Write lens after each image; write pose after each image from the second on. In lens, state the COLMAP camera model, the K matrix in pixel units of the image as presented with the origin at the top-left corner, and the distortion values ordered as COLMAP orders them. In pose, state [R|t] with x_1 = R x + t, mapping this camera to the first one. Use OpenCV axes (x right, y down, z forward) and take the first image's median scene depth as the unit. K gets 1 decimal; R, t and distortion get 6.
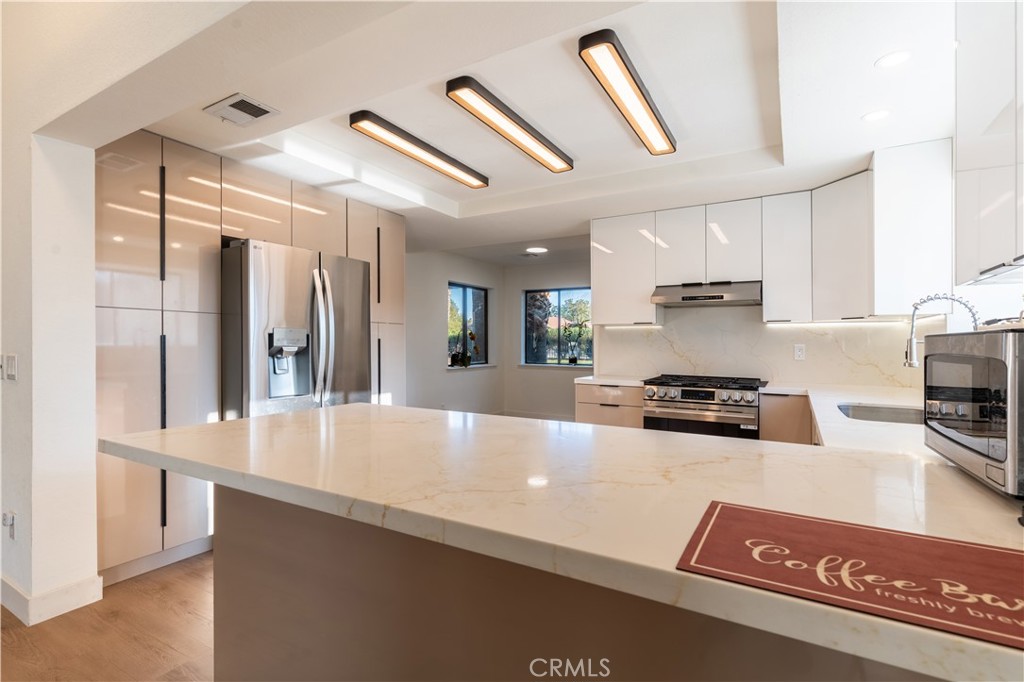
lens RADIAL K [[497.6, 0, 497.8], [0, 497.6, 336.5], [0, 0, 1]] dist [-0.002598, -0.000925]
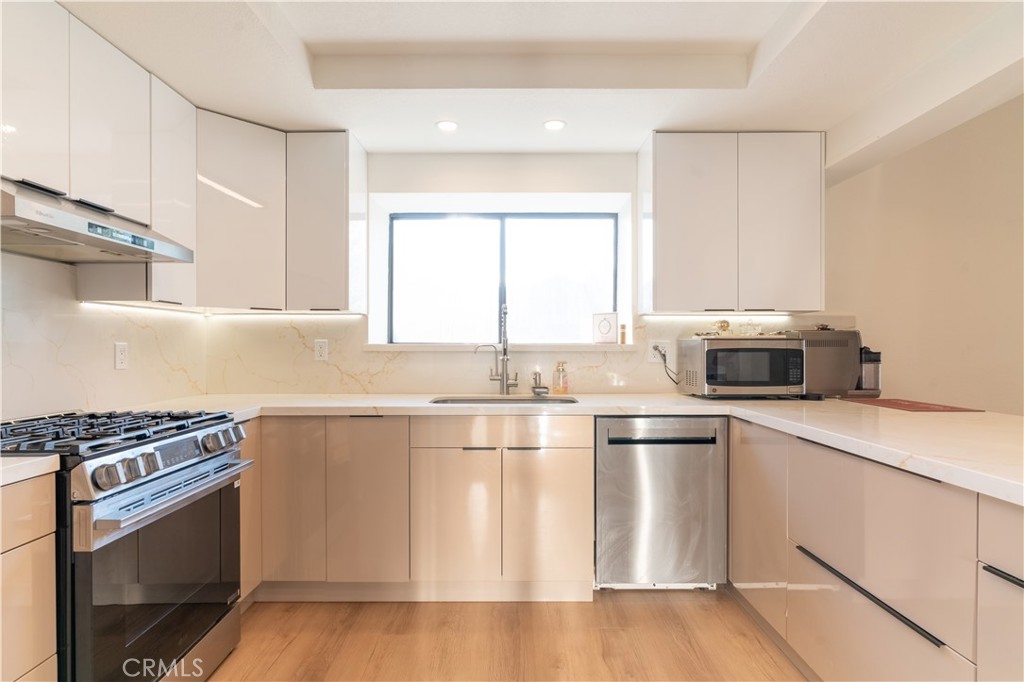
lens RADIAL K [[523.9, 0, 514.0], [0, 523.9, 341.0], [0, 0, 1]] dist [-0.002436, 0.001497]
pose [[-0.530163, 0.003474, 0.847888, -0.154655], [-0.013865, 0.999822, -0.012766, 0.014844], [-0.847782, -0.018524, -0.530021, 0.888483]]
